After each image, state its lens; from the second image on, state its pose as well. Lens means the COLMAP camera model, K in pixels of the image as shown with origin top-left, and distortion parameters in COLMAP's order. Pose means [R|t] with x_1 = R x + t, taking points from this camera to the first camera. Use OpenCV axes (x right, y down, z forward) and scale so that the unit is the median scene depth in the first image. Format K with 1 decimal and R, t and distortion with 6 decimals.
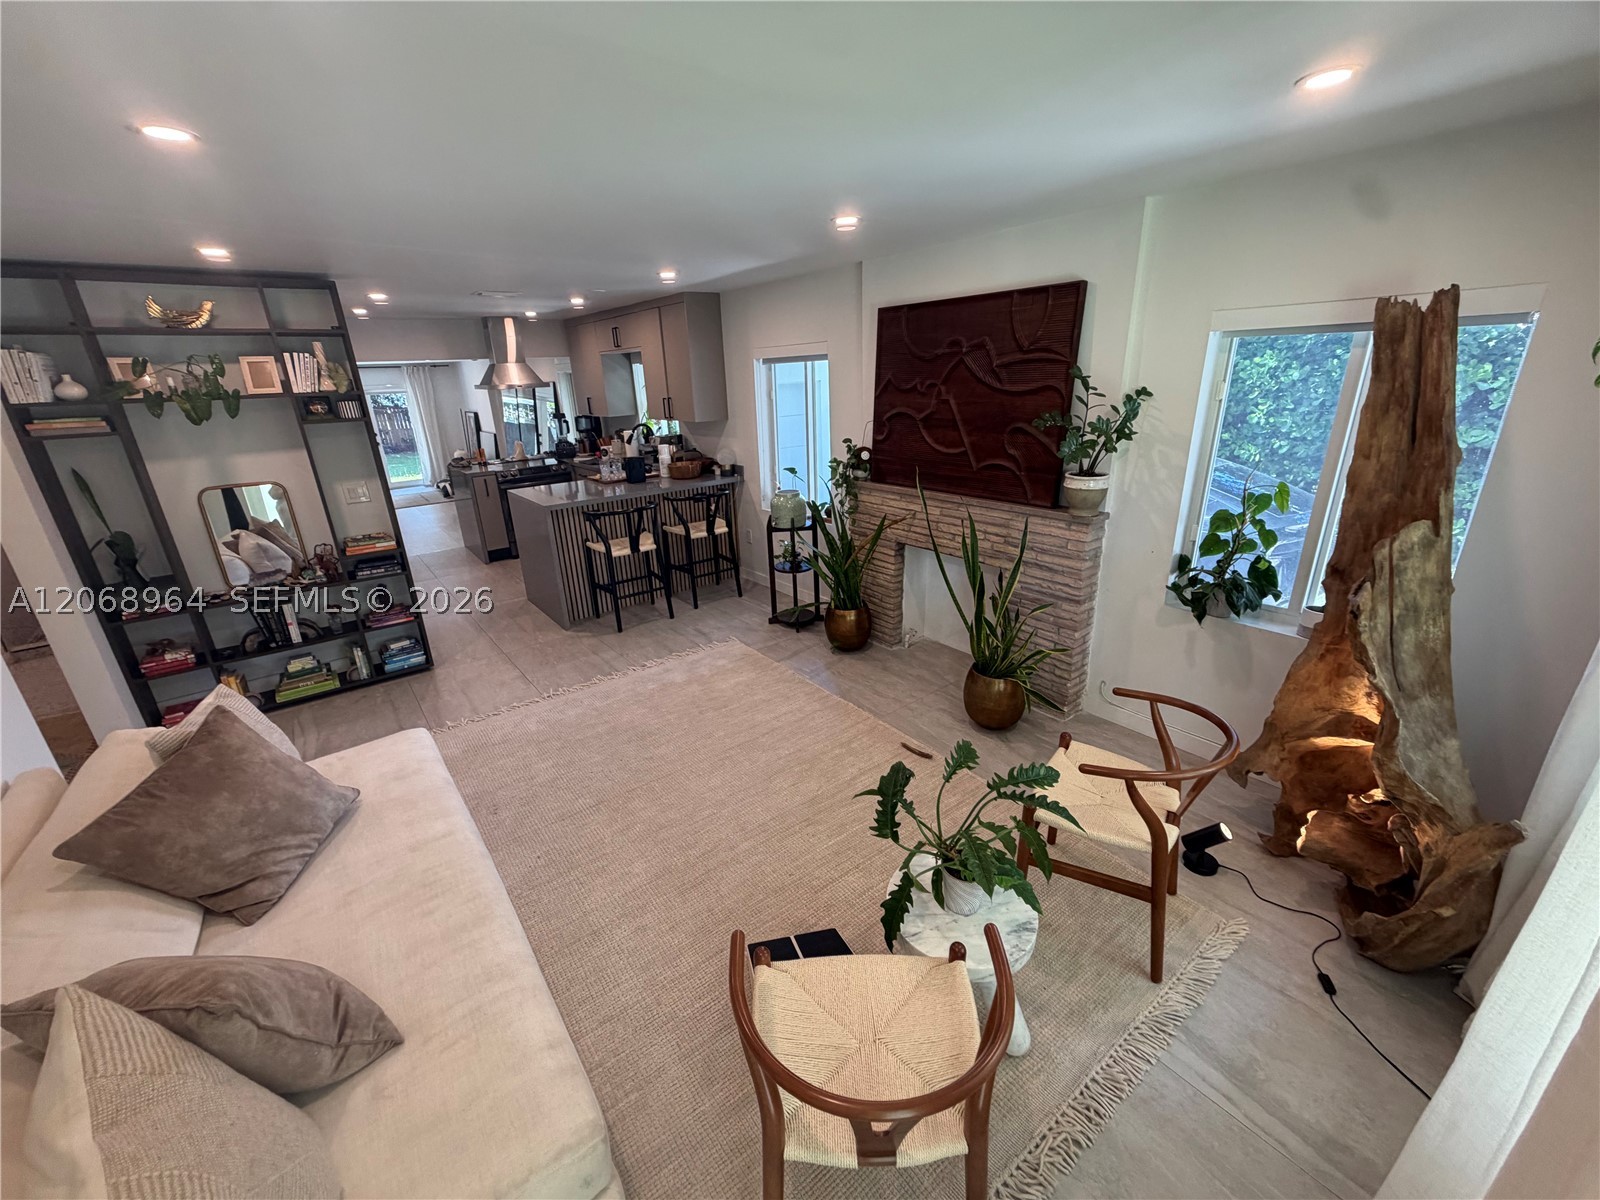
lens RADIAL K [[636.3, 0, 796.1], [0, 636.3, 600.0], [0, 0, 1]] dist [-0.000760, -0.000001]
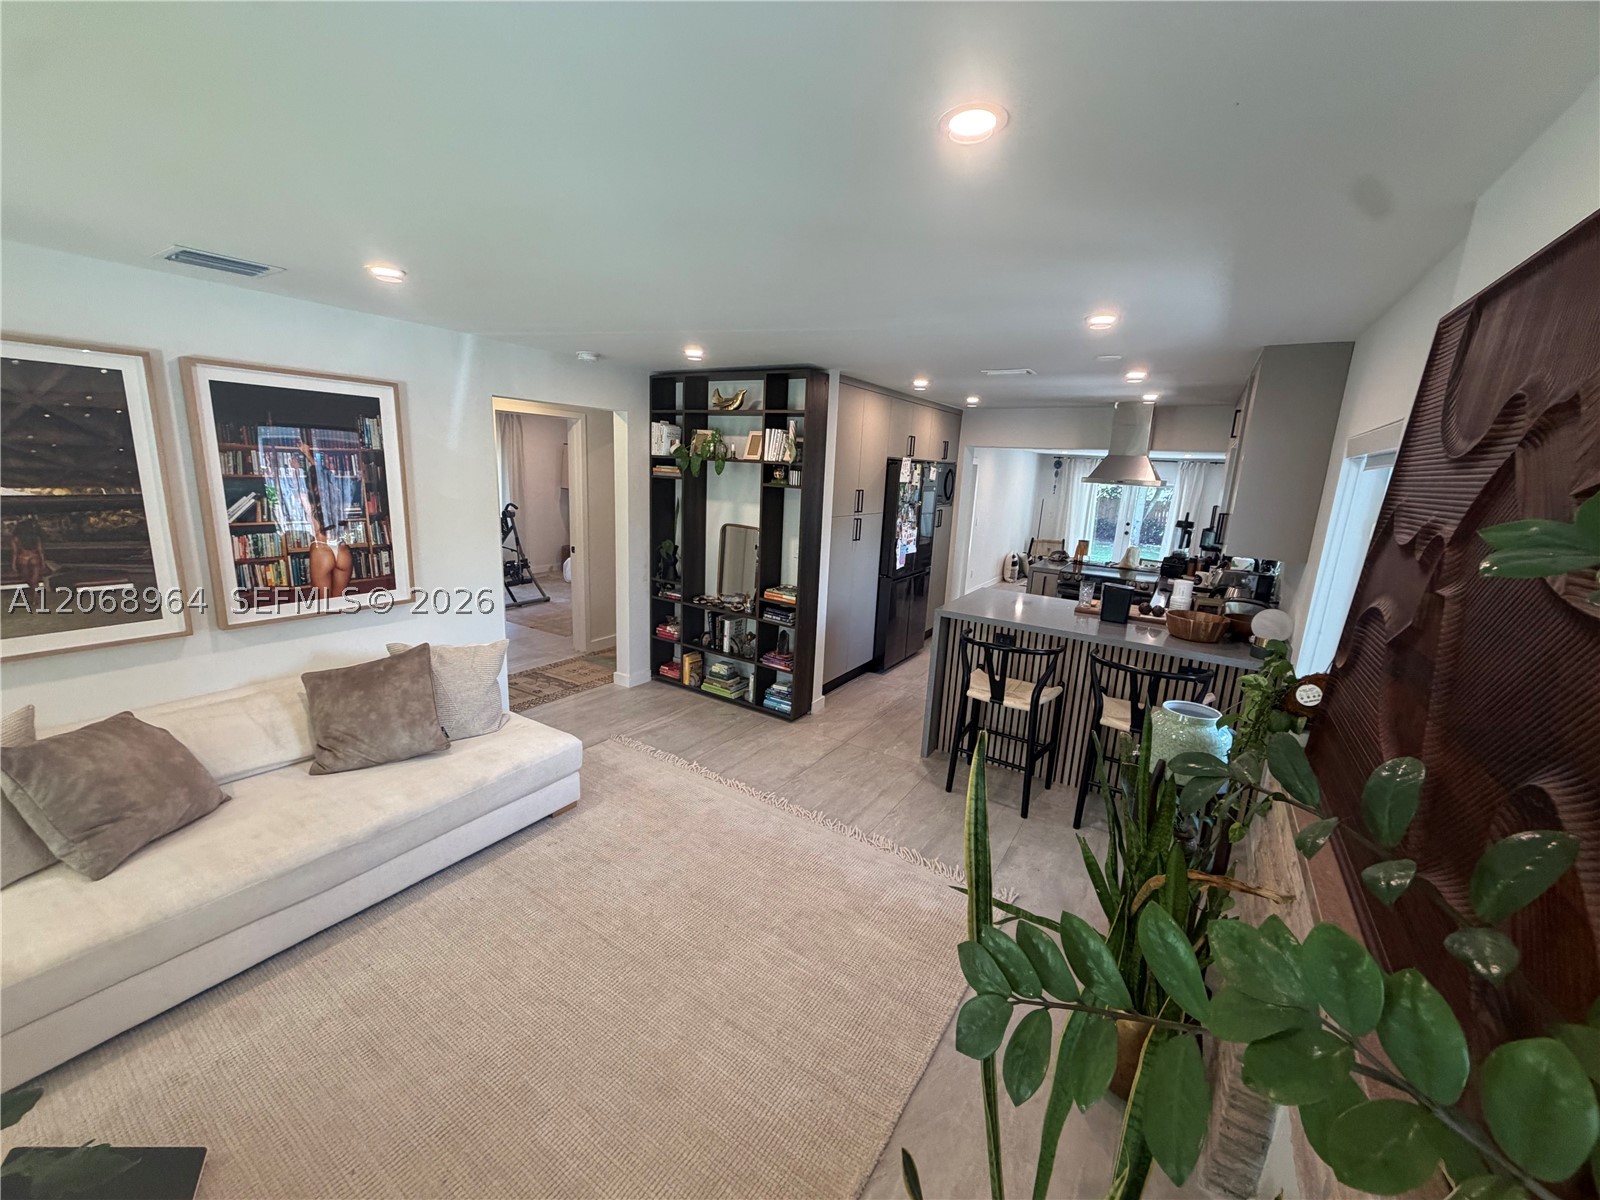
lens RADIAL K [[636.3, 0, 796.1], [0, 636.3, 600.0], [0, 0, 1]] dist [-0.000760, -0.000001]
pose [[0.325738, 0.246907, -0.912651, 0.357053], [-0.375053, 0.919843, 0.114991, -0.212023], [0.867888, 0.304836, 0.392231, 0.572910]]
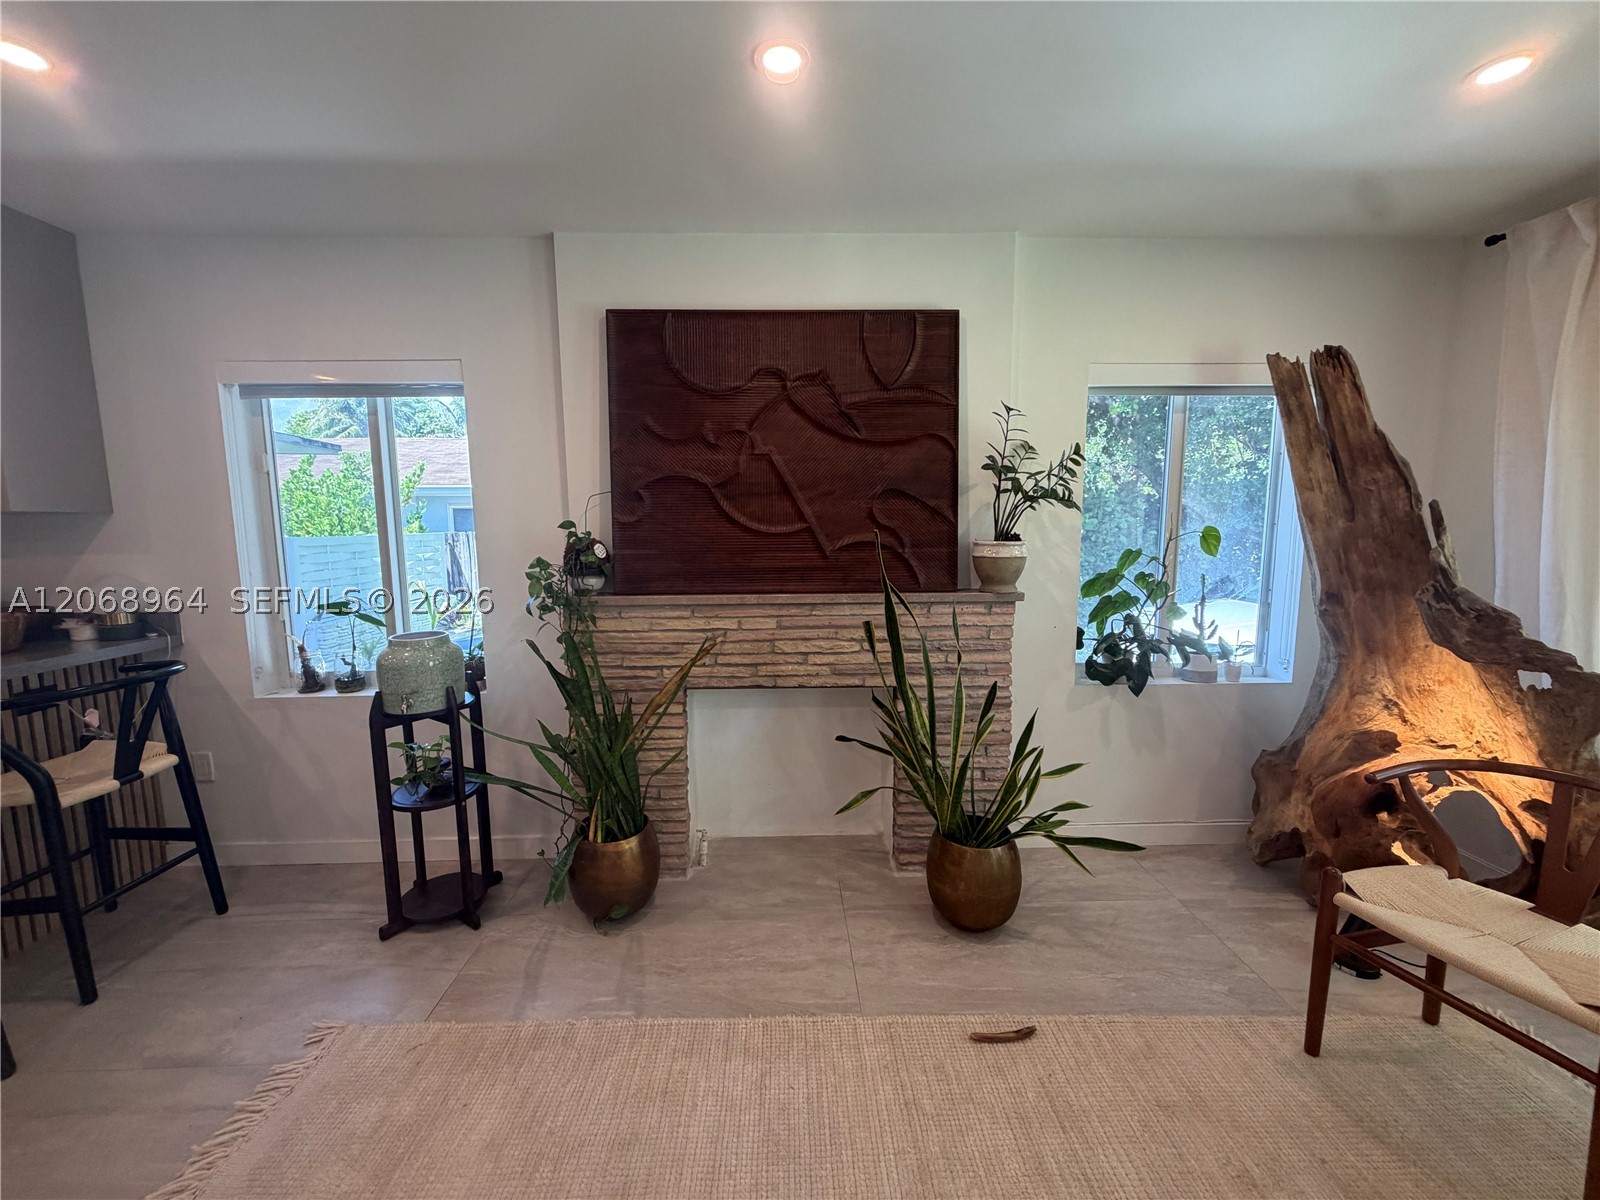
lens RADIAL K [[639.8, 0, 800.1], [0, 639.8, 593.4], [0, 0, 1]] dist [-0.001836, 0.000019]
pose [[0.595989, -0.062483, 0.800558, -0.245066], [0.259161, 0.958584, -0.118120, -0.077187], [-0.760021, 0.277872, 0.587499, 0.540944]]
